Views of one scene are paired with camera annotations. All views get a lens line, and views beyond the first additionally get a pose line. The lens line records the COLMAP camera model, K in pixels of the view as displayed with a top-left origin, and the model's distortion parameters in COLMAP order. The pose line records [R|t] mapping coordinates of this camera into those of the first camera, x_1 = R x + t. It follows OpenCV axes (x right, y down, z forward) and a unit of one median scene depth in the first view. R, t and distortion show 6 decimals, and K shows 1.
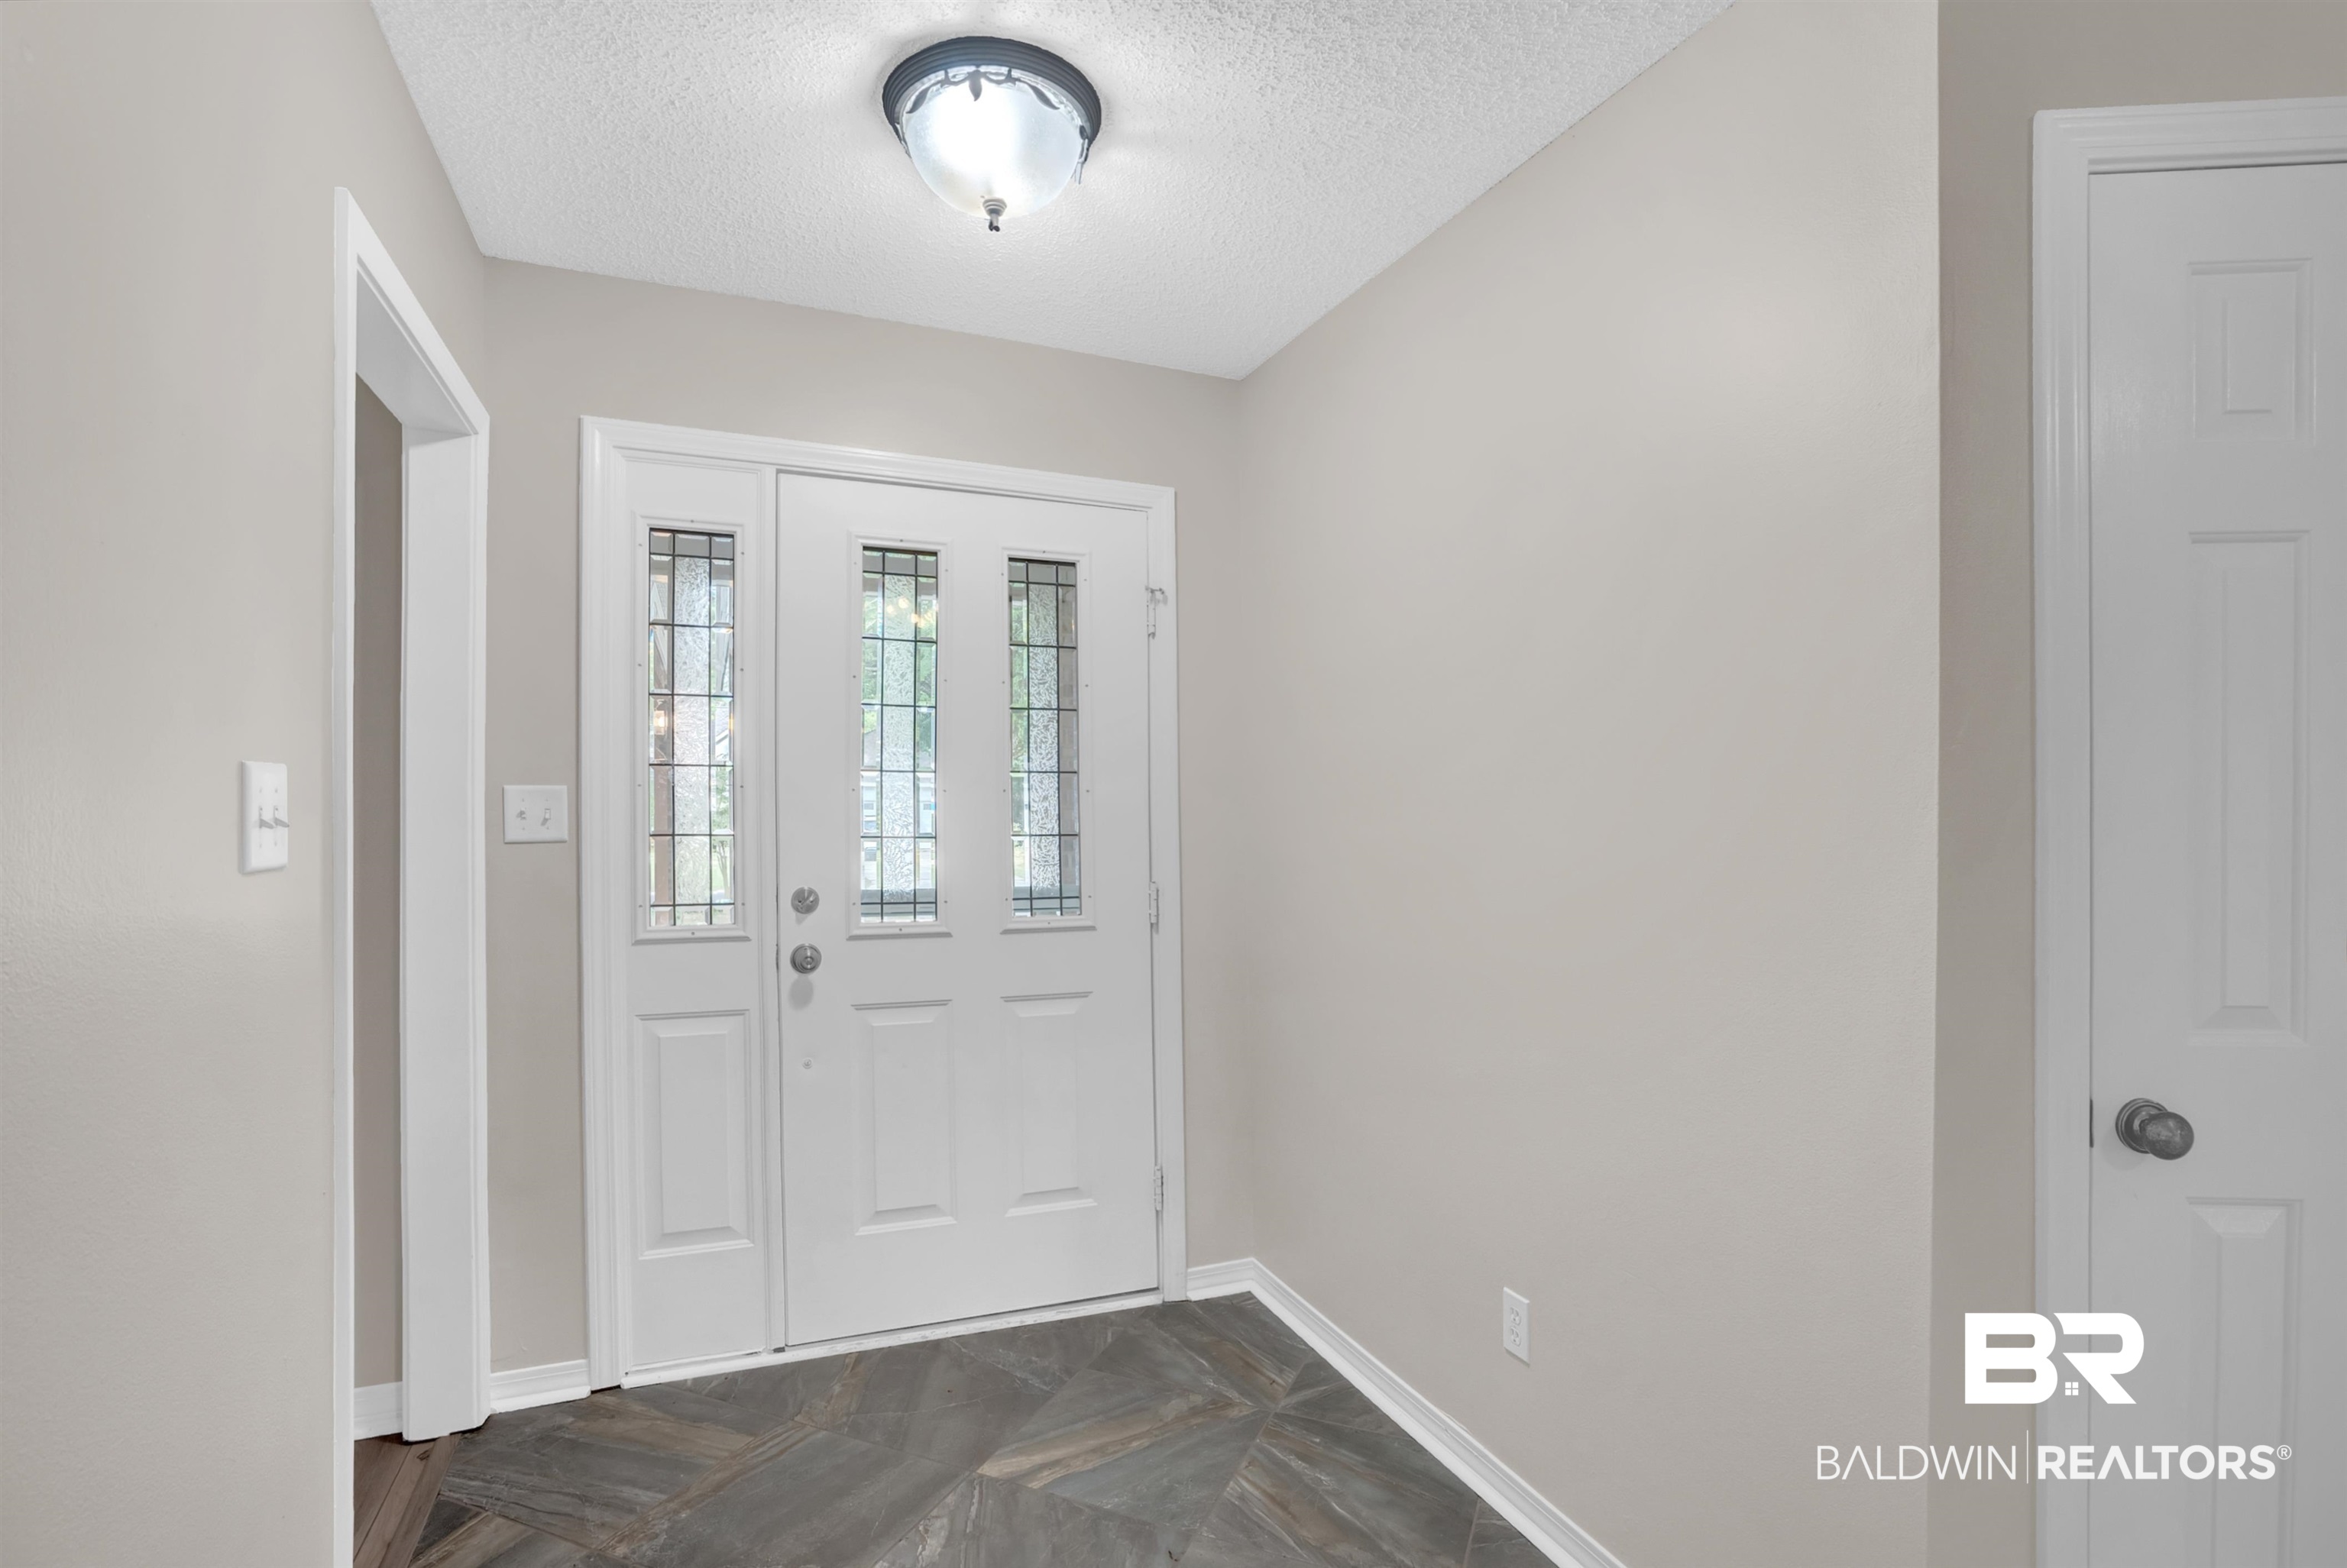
lens RADIAL K [[1094.4, 0, 1182.1], [0, 1094.4, 831.5], [0, 0, 1]] dist [-0.064534, 0.026951]
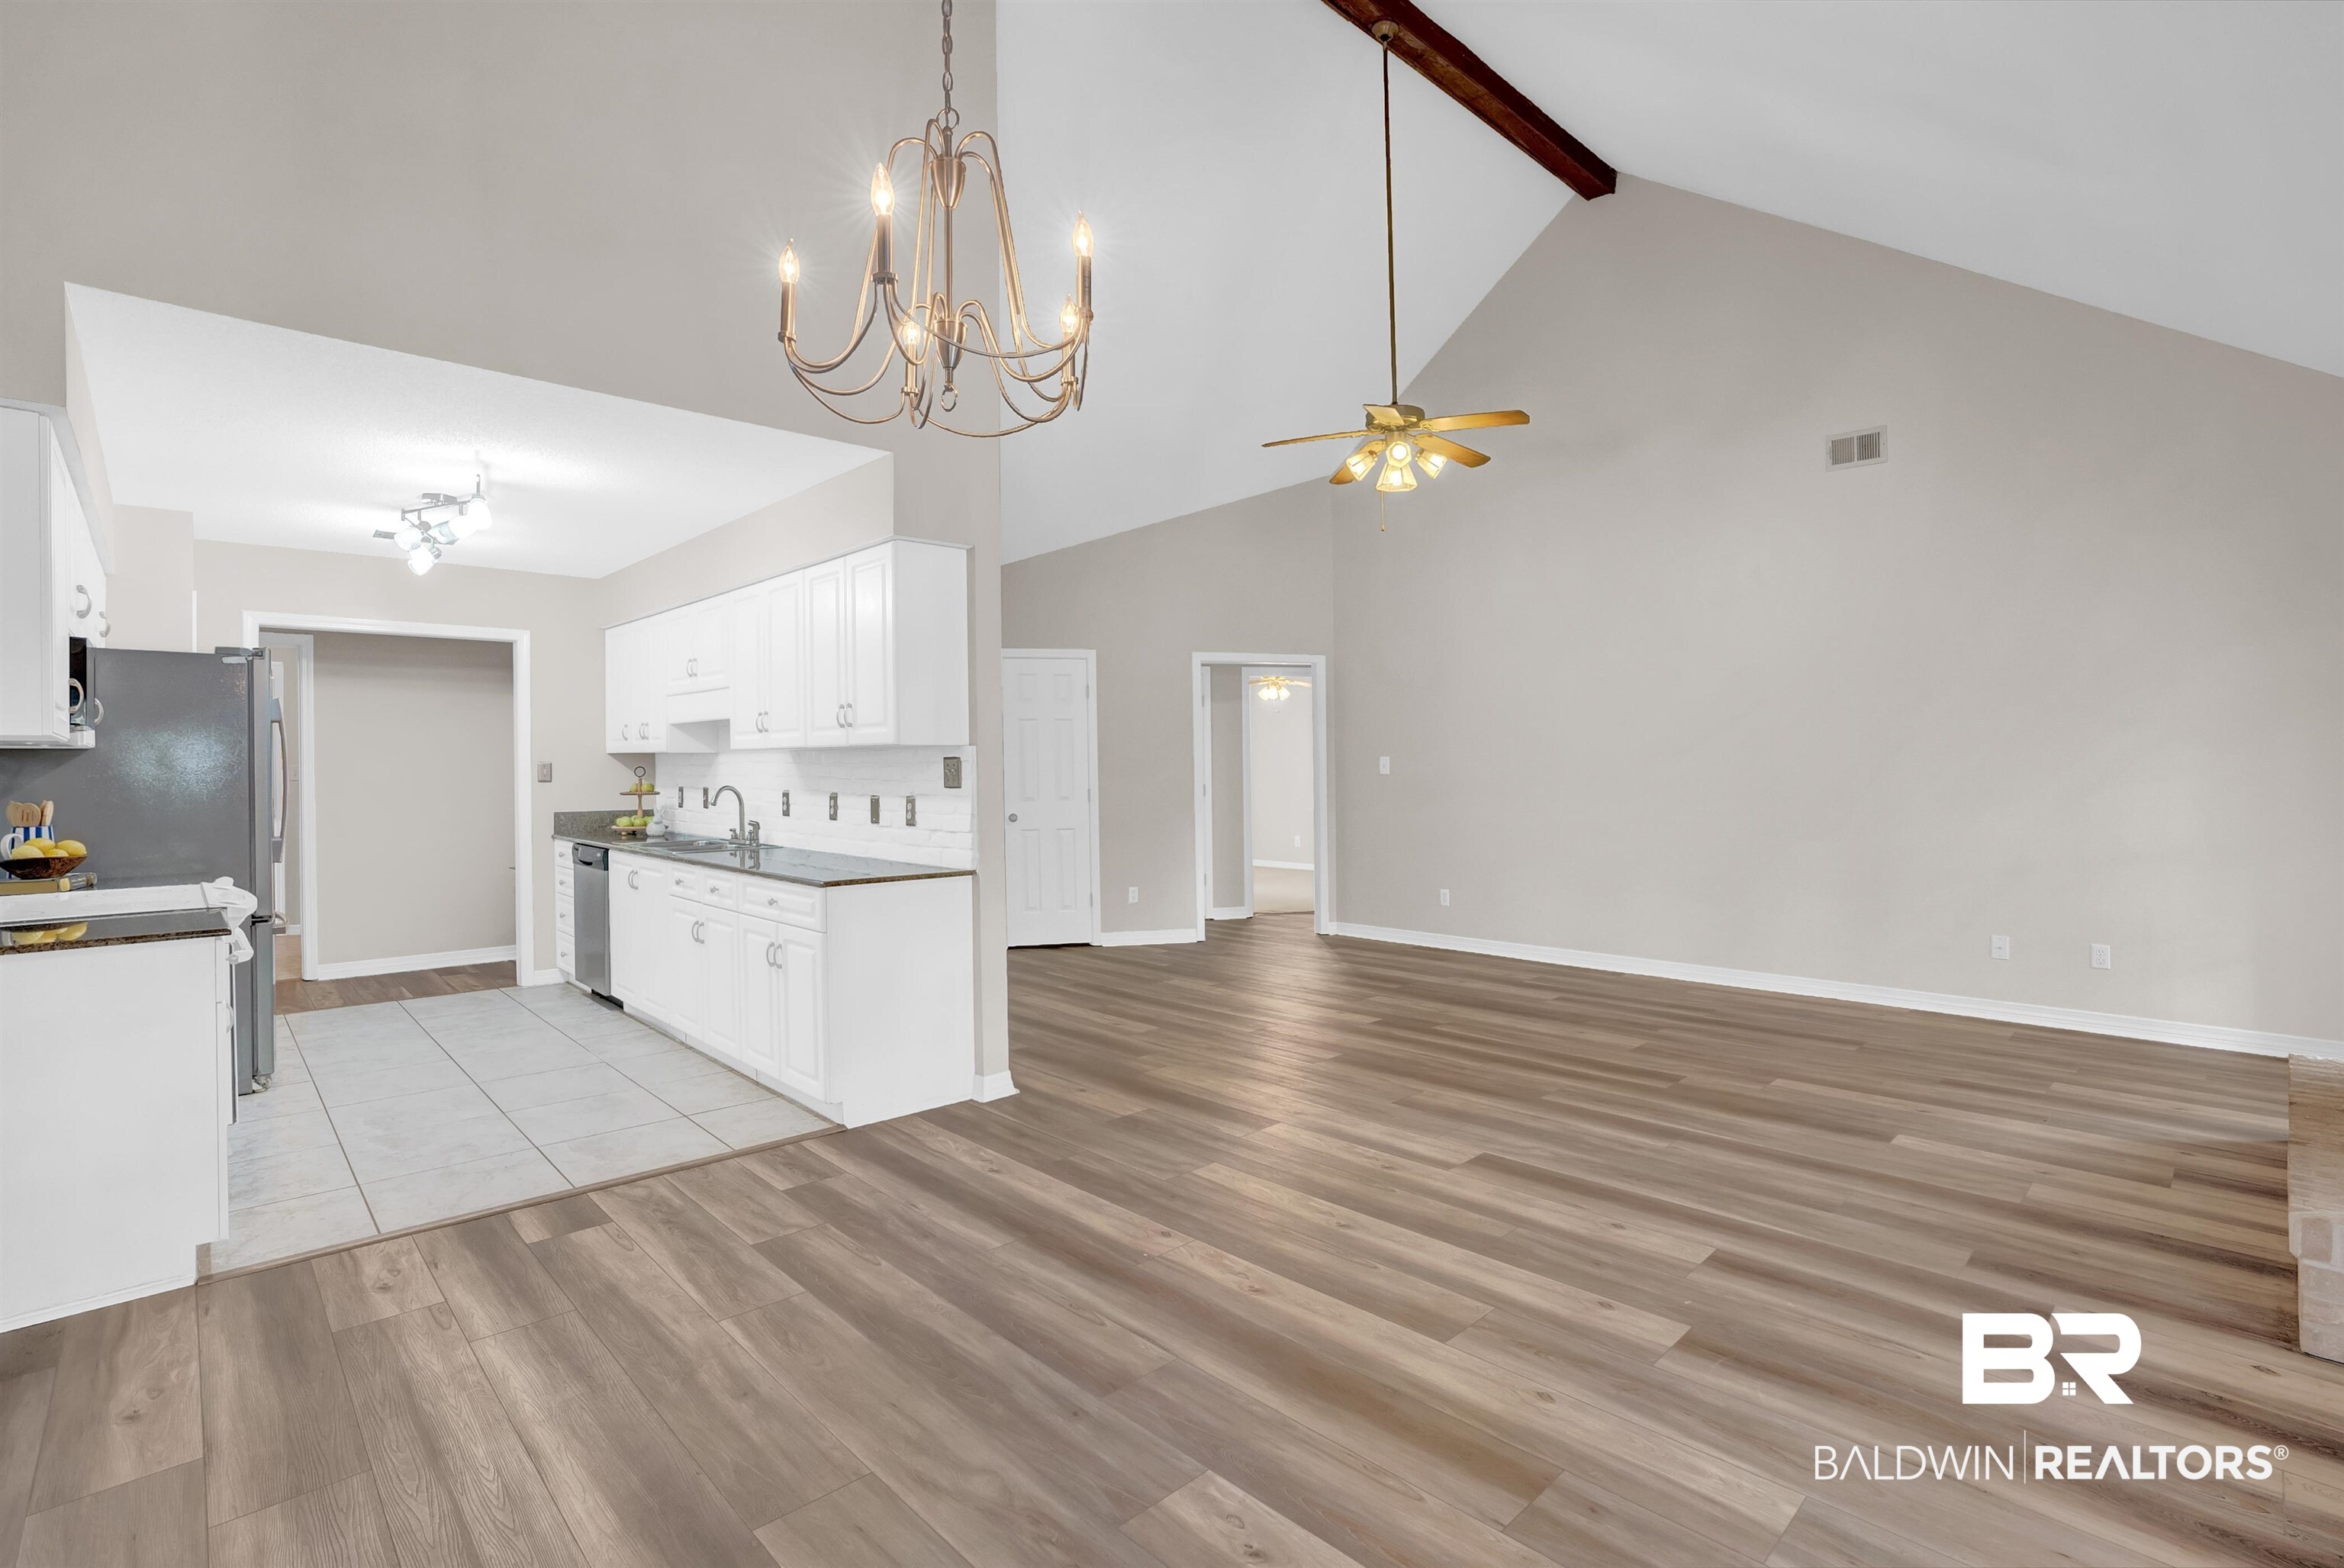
lens RADIAL K [[1108.9, 0, 1180.8], [0, 1108.9, 769.9], [0, 0, 1]] dist [-0.082611, 0.035293]
pose [[0.934703, -0.009696, 0.355299, -0.213760], [0.017738, 0.999655, -0.019384, 0.073404], [-0.354988, 0.024421, 0.934552, -2.611001]]
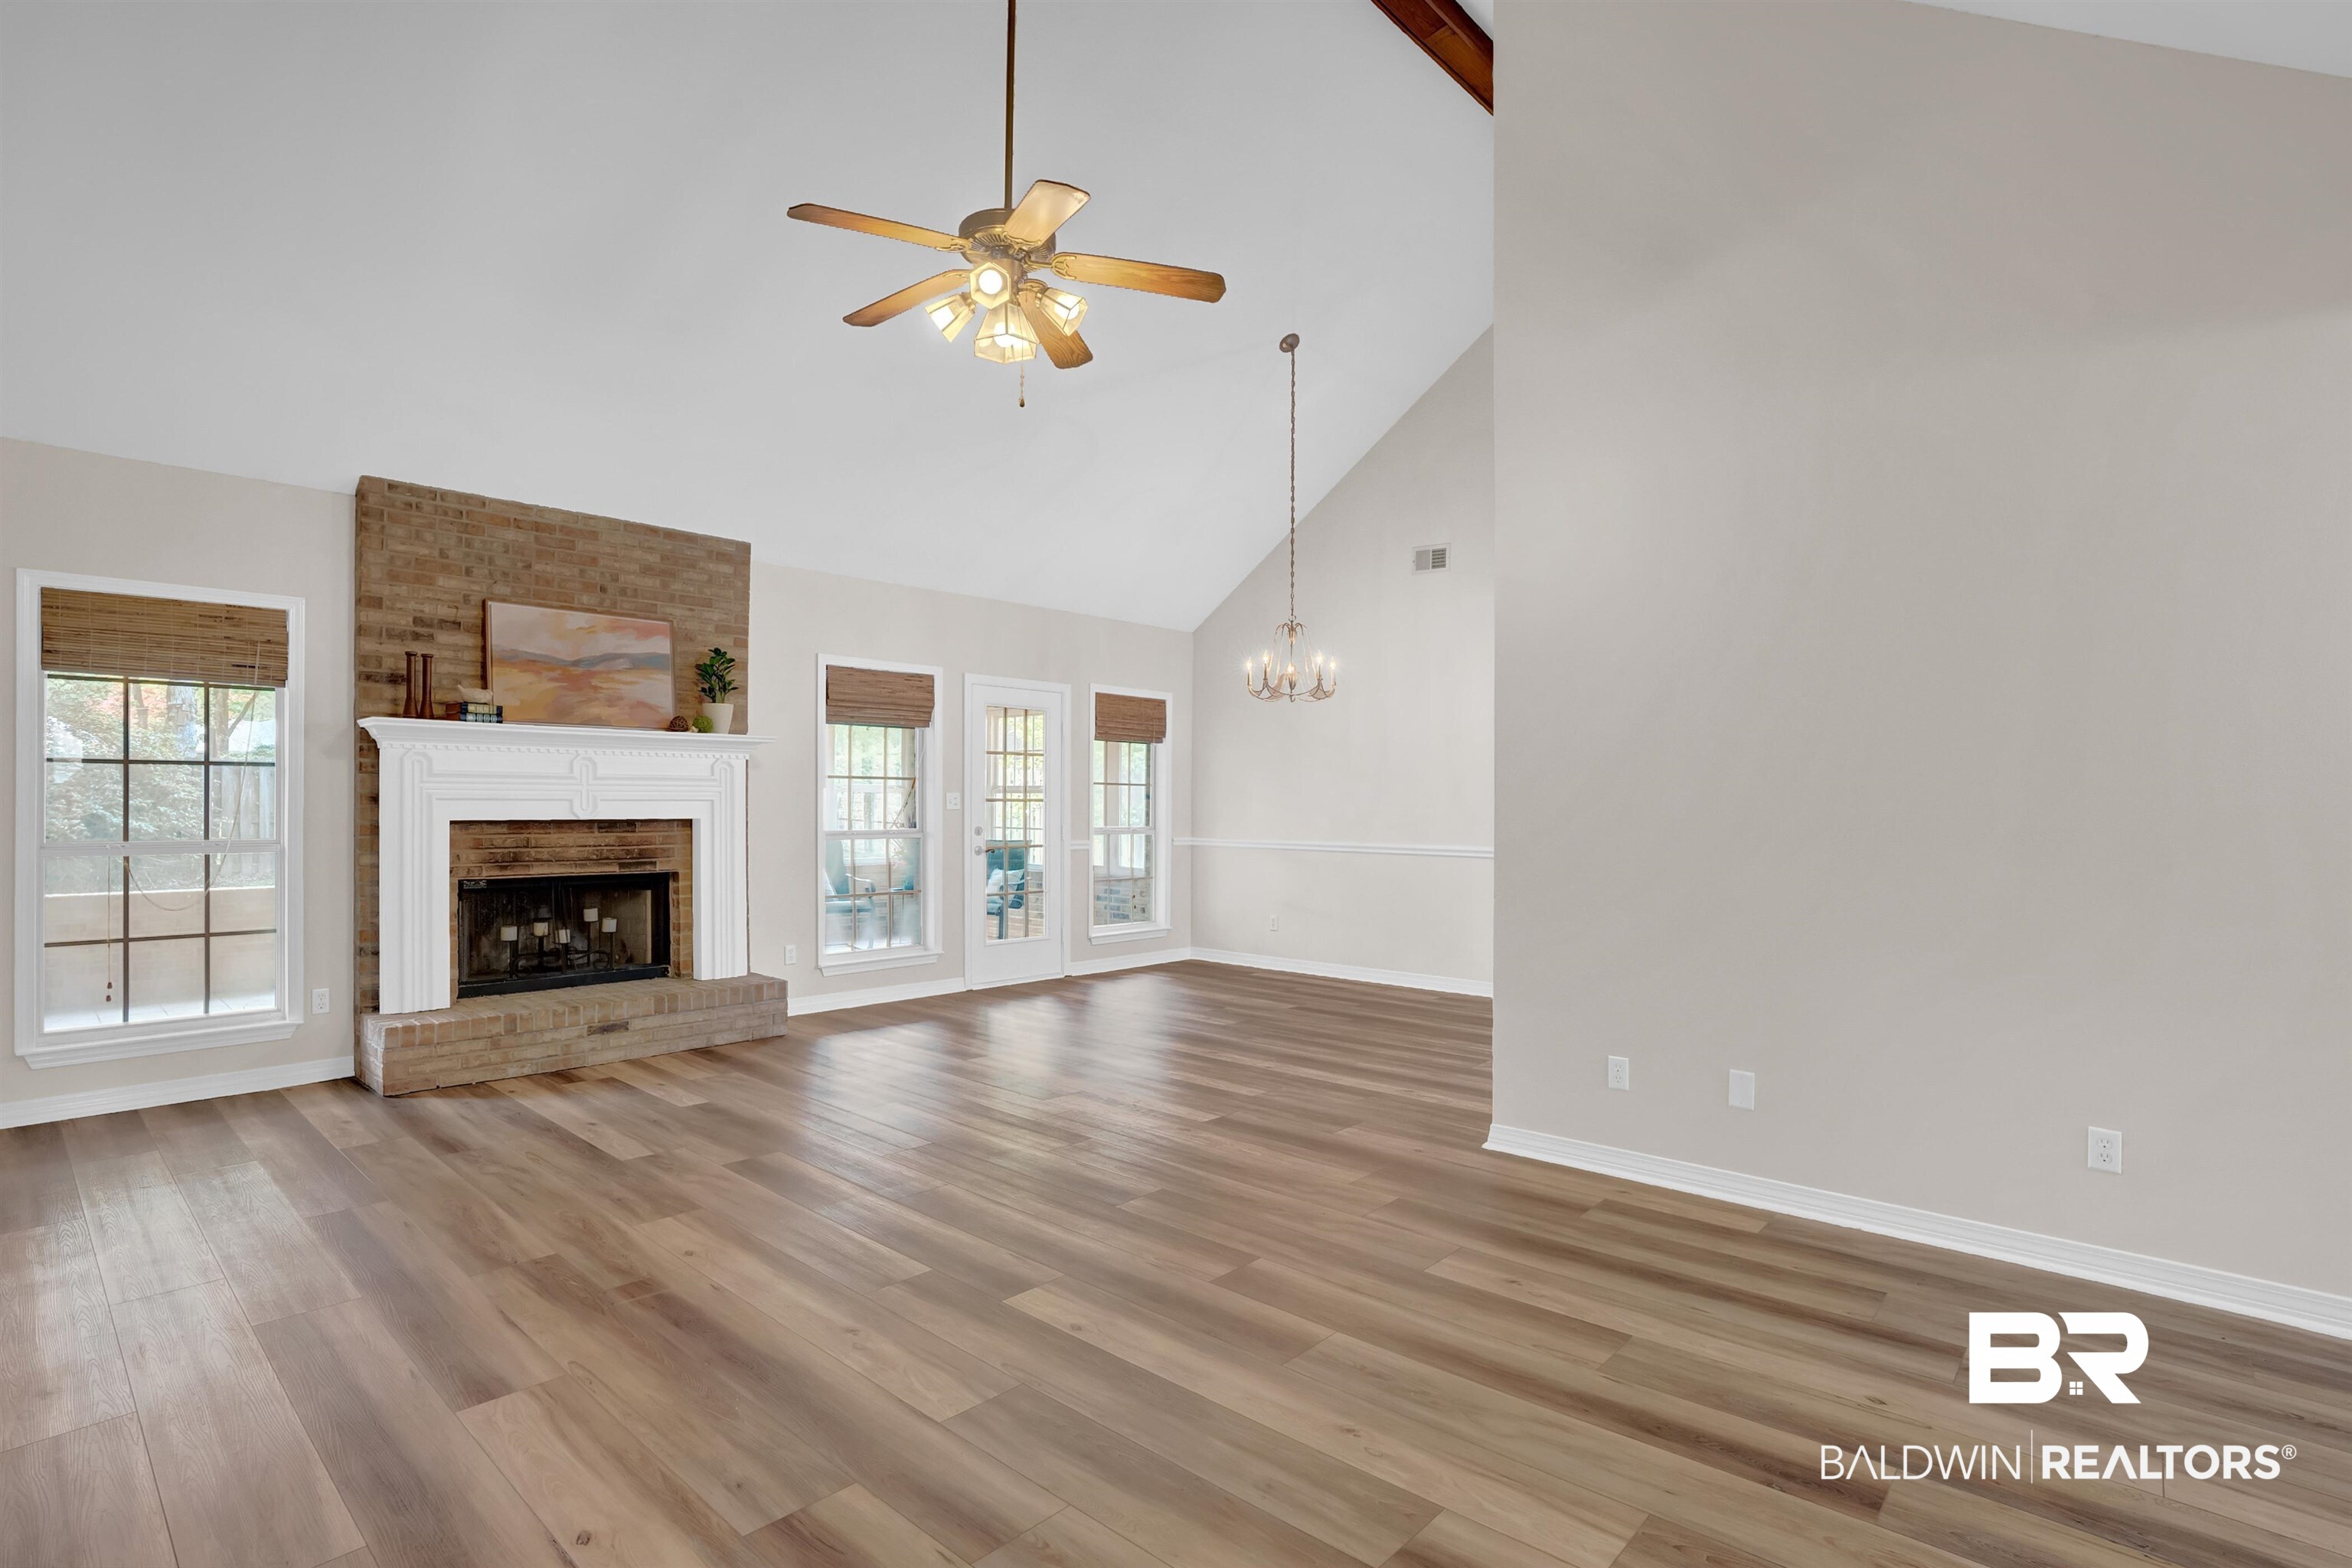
lens RADIAL K [[1115.1, 0, 1138.4], [0, 1115.1, 812.5], [0, 0, 1]] dist [-0.065260, 0.031287]
pose [[-0.919410, -0.004793, -0.393271, 1.303078], [-0.018464, 0.999349, 0.030986, 0.005749], [0.392867, 0.035750, -0.918900, 0.467774]]
